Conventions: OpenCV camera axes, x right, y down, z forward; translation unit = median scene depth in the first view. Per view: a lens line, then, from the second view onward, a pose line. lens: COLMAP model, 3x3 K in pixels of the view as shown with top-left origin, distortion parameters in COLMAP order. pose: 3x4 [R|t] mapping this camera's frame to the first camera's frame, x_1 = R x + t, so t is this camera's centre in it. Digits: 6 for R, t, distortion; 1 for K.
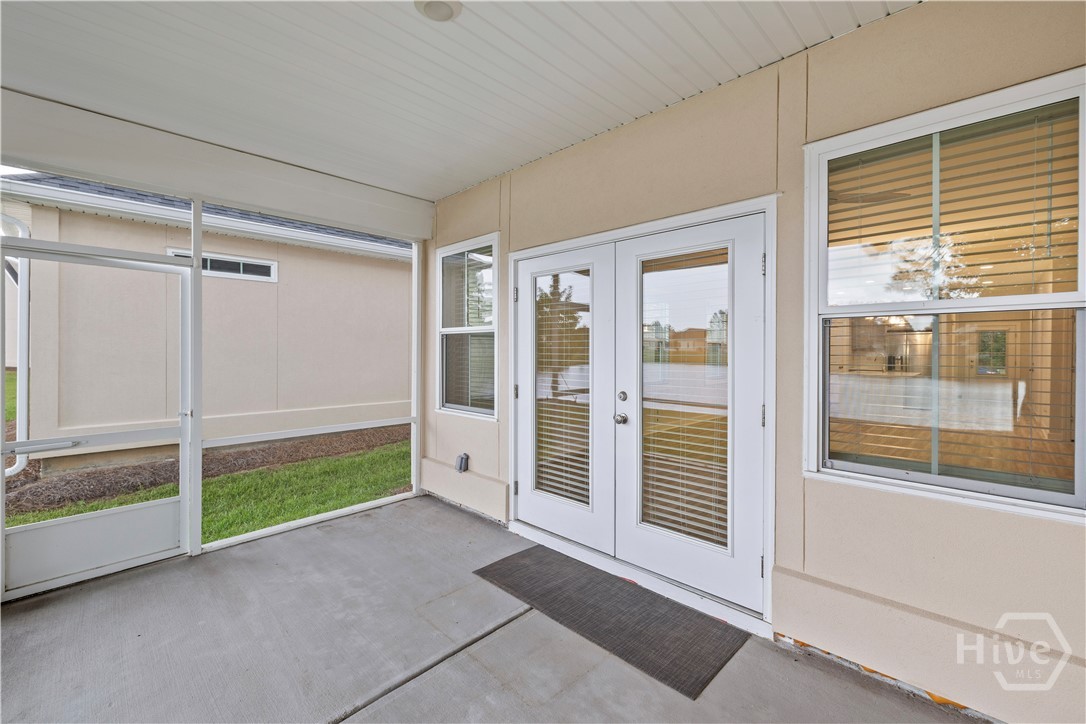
lens RADIAL K [[464.0, 0, 543.4], [0, 464.0, 345.9], [0, 0, 1]] dist [0.001736, 0.000315]
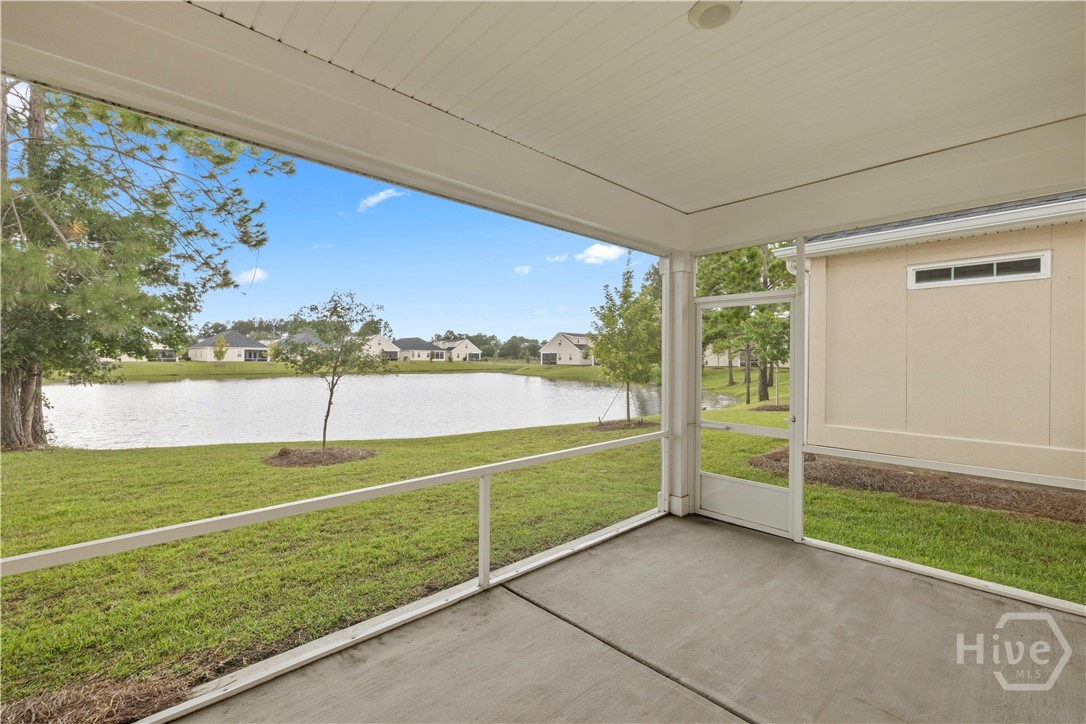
lens RADIAL K [[464.0, 0, 546.6], [0, 464.0, 363.9], [0, 0, 1]] dist [0.001736, 0.000315]
pose [[-0.049703, 0.003911, -0.998756, 0.386216], [0.001696, 0.999991, 0.003831, -0.000982], [0.998763, -0.001503, -0.049709, 0.378576]]
